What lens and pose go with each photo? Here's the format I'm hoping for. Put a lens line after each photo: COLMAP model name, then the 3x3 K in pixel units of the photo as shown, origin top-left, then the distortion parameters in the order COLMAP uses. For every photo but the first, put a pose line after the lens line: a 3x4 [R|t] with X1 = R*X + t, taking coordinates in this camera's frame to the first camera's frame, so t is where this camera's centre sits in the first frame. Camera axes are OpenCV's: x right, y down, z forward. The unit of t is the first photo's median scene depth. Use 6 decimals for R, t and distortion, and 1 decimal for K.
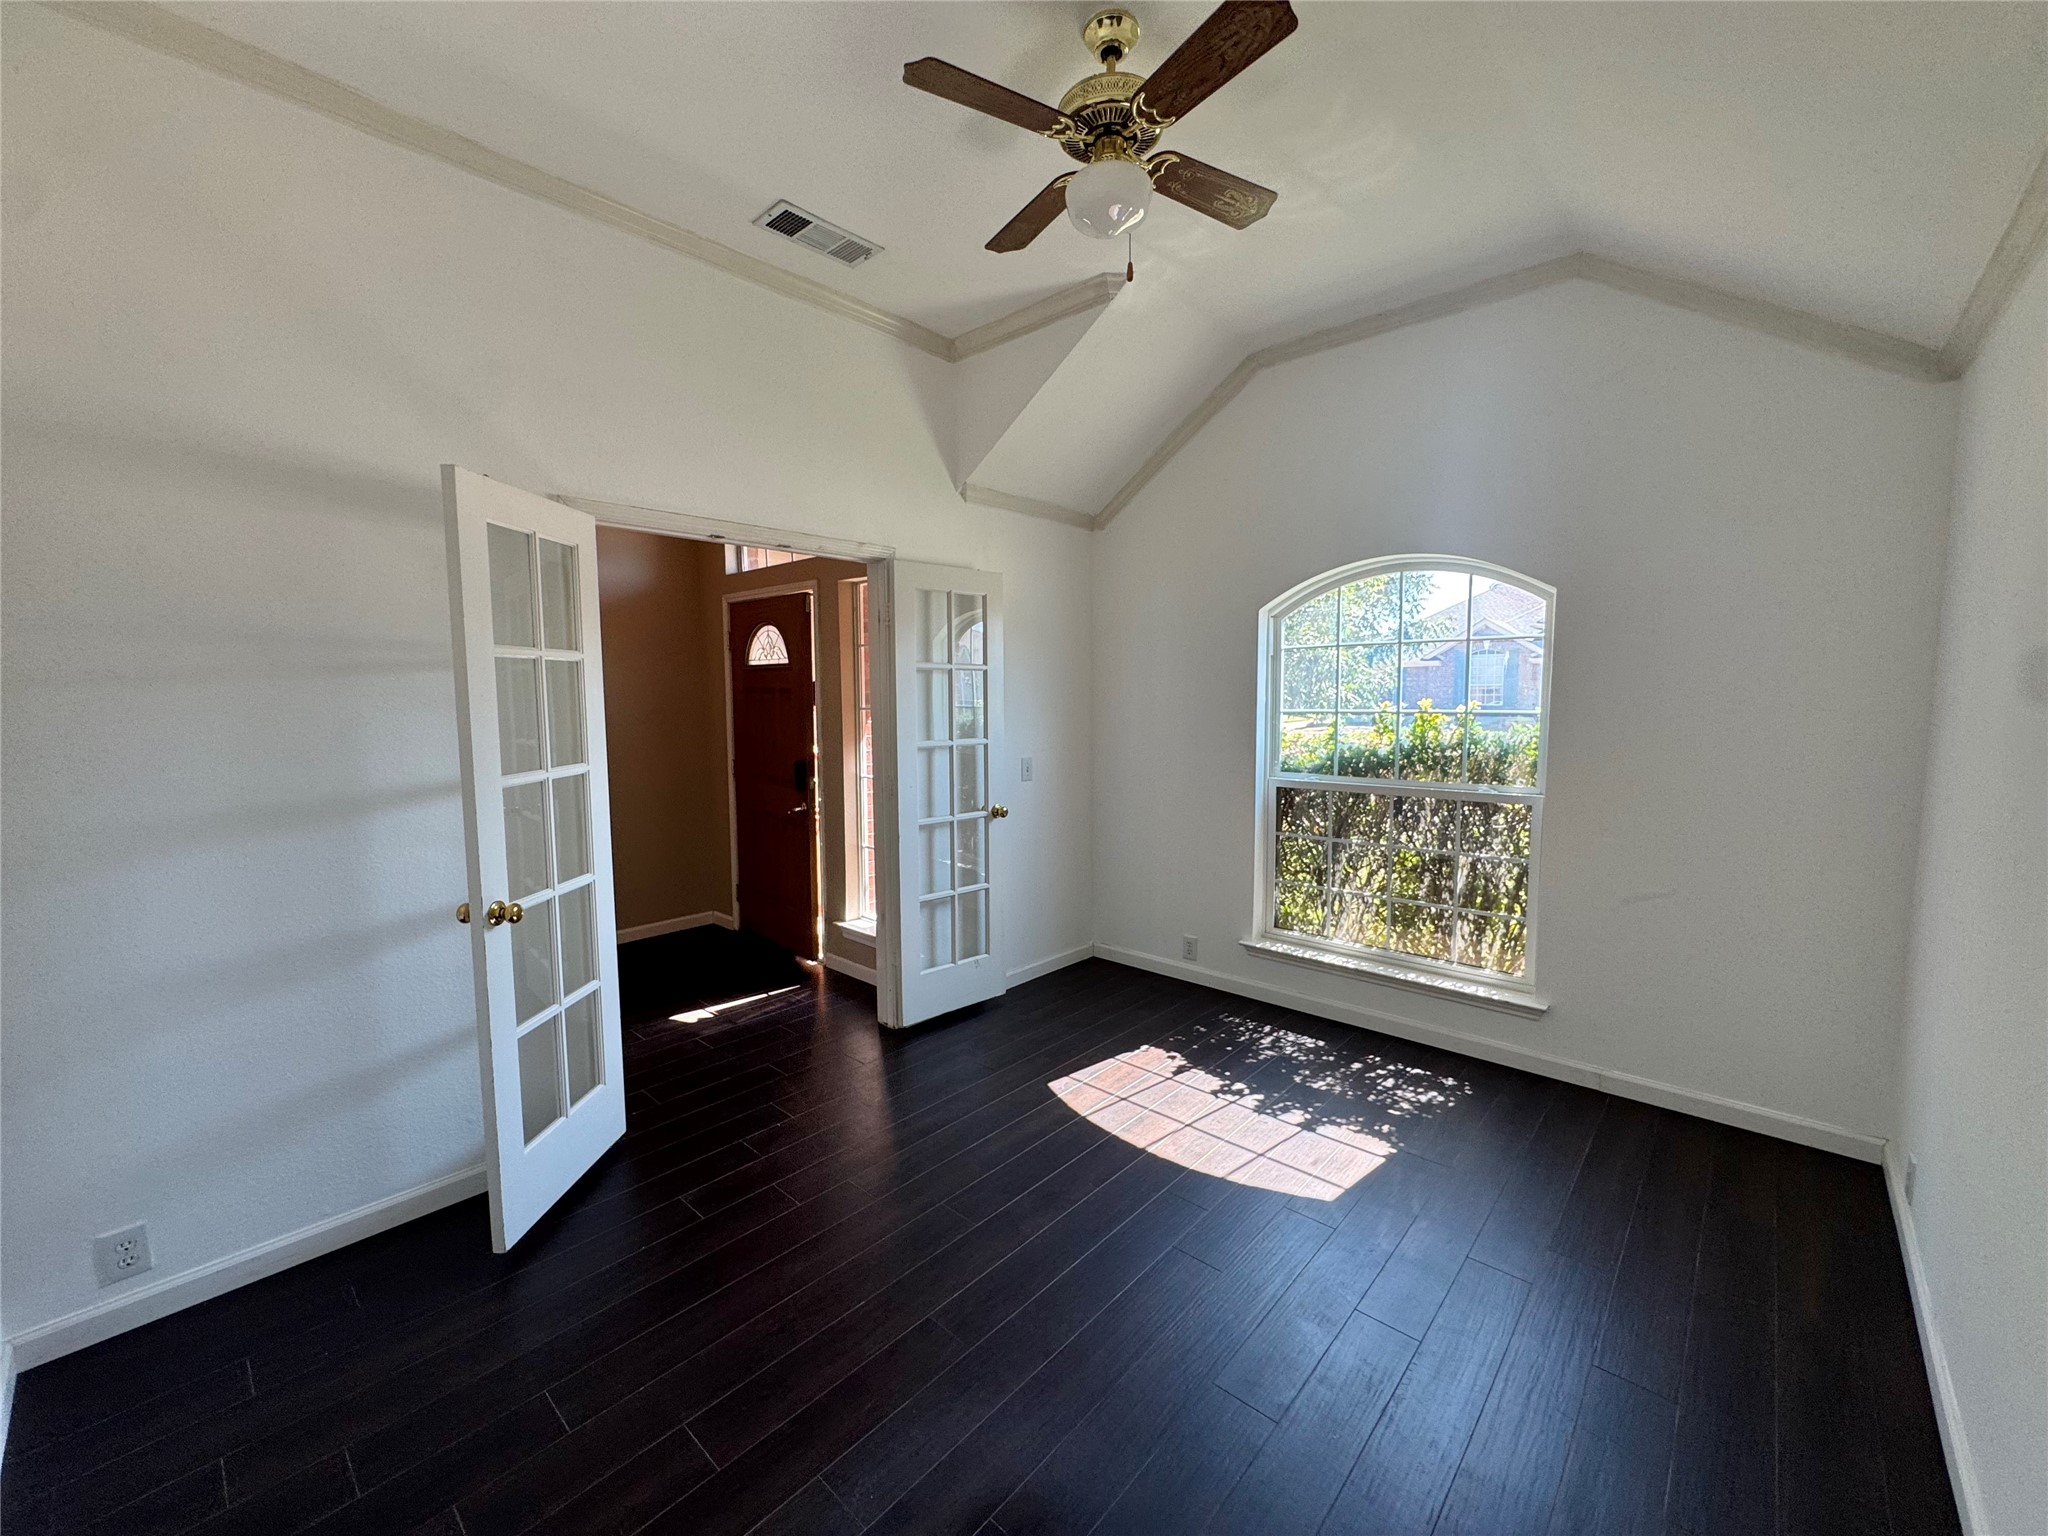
lens RADIAL K [[822.9, 0, 1021.5], [0, 822.9, 768.2], [0, 0, 1]] dist [-0.004143, 0.000783]
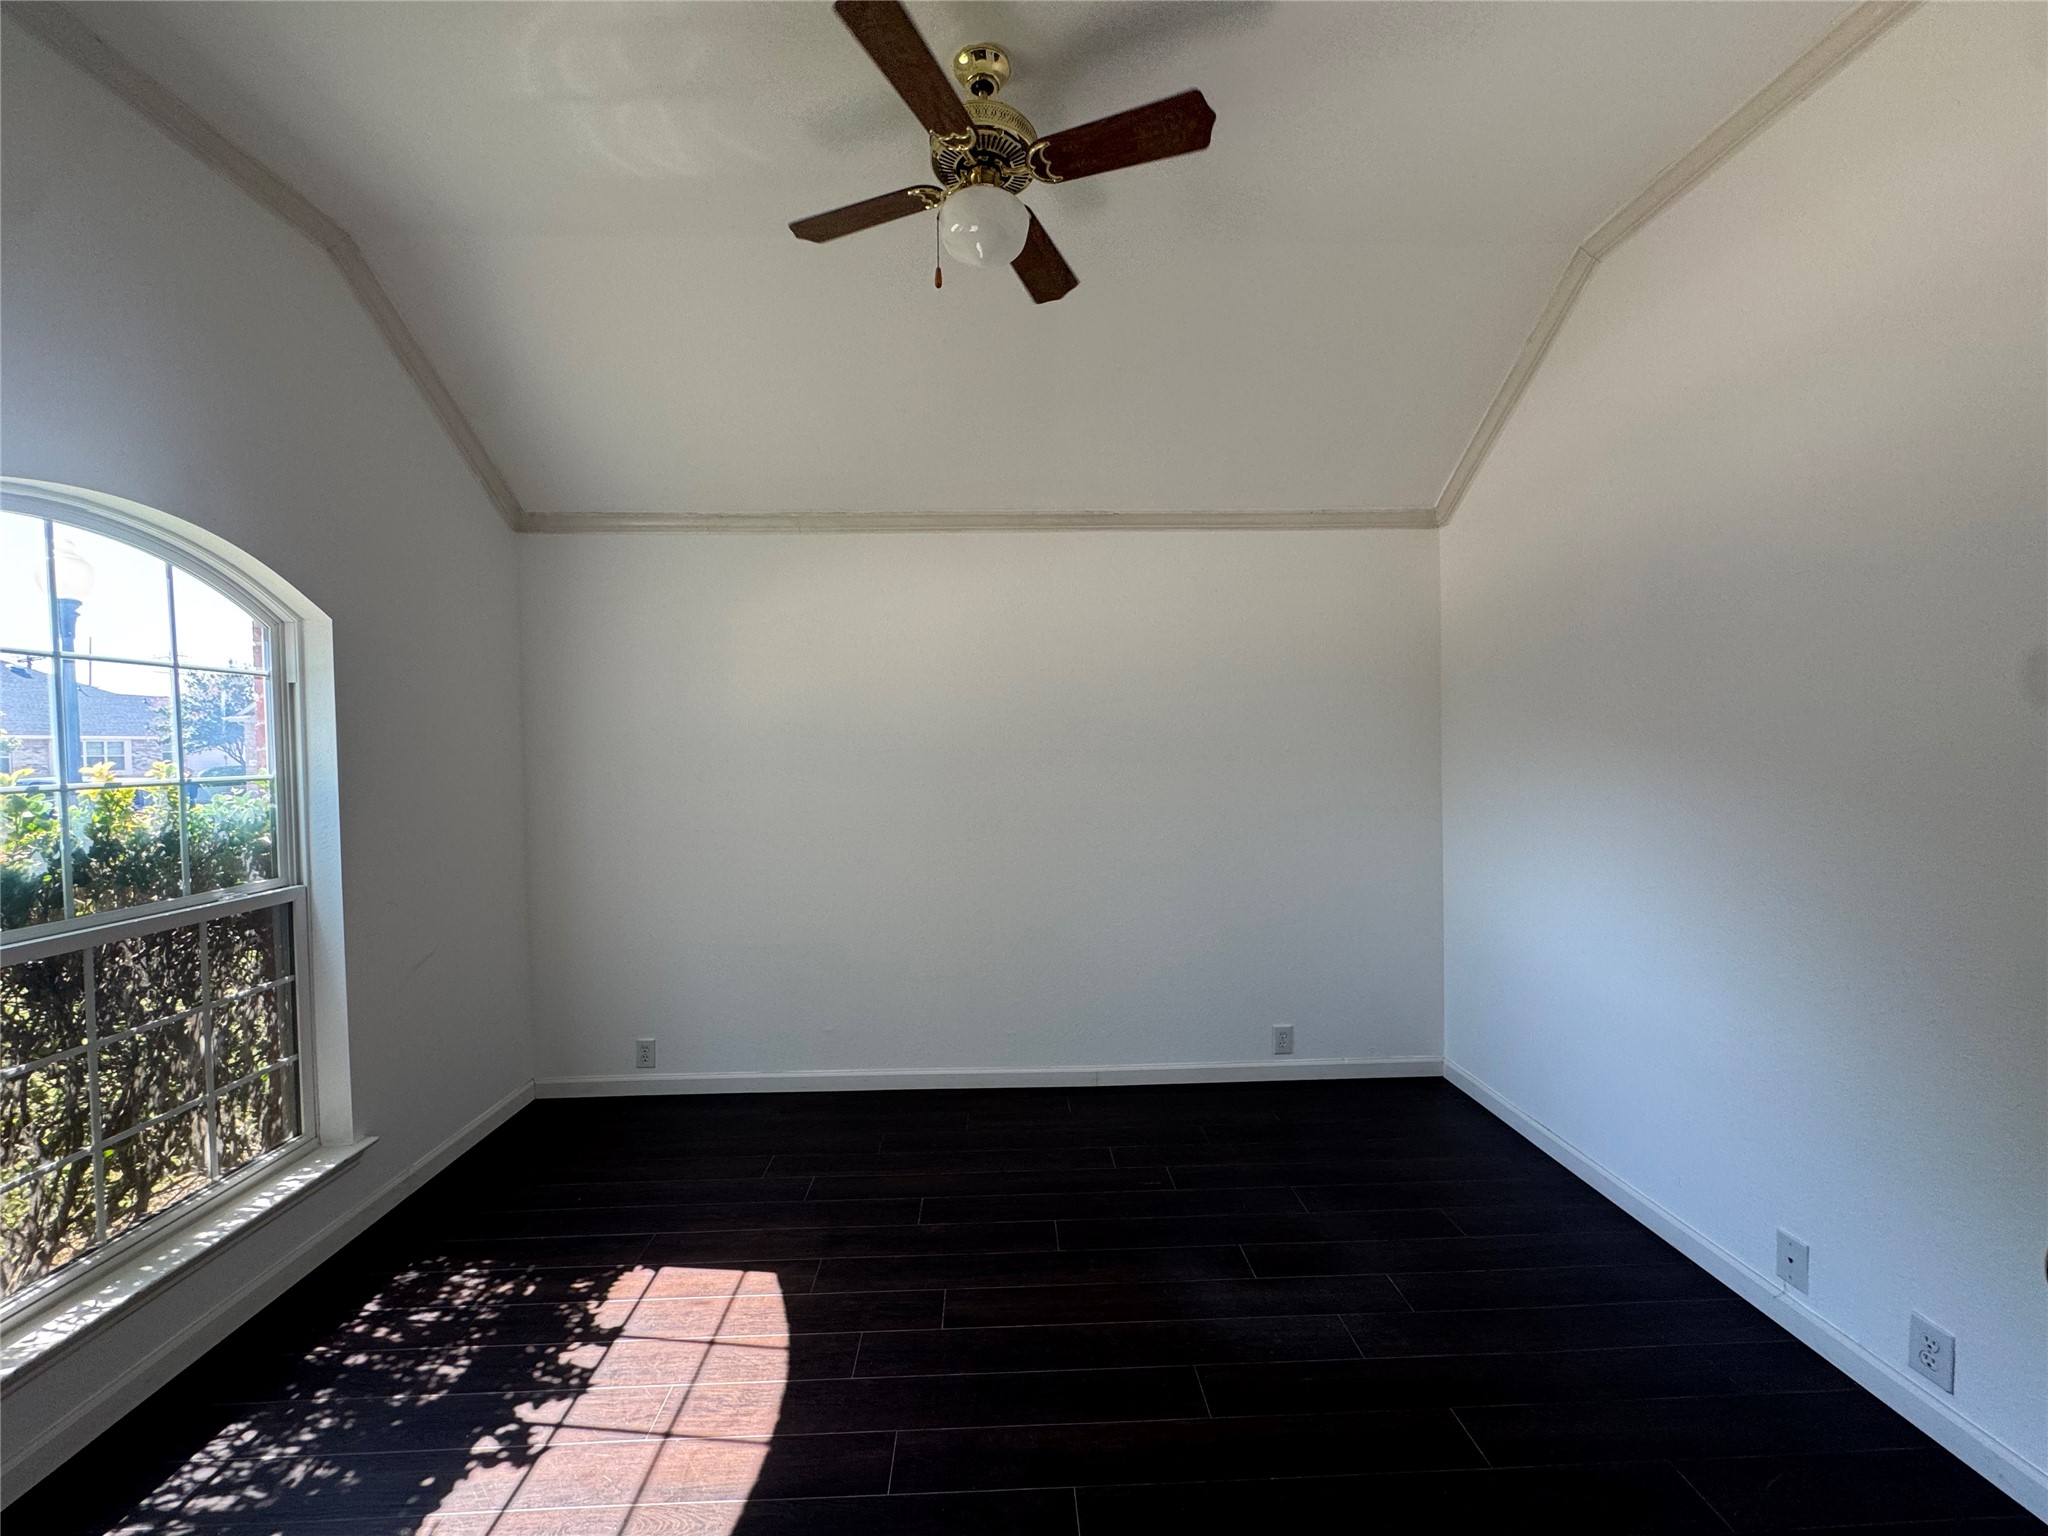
lens RADIAL K [[822.9, 0, 1022.5], [0, 822.9, 764.0], [0, 0, 1]] dist [-0.004143, 0.000783]
pose [[-0.700395, -0.008074, 0.713710, -0.380302], [0.078208, 0.993047, 0.087982, -0.094771], [-0.709458, 0.117440, -0.694893, 1.049822]]
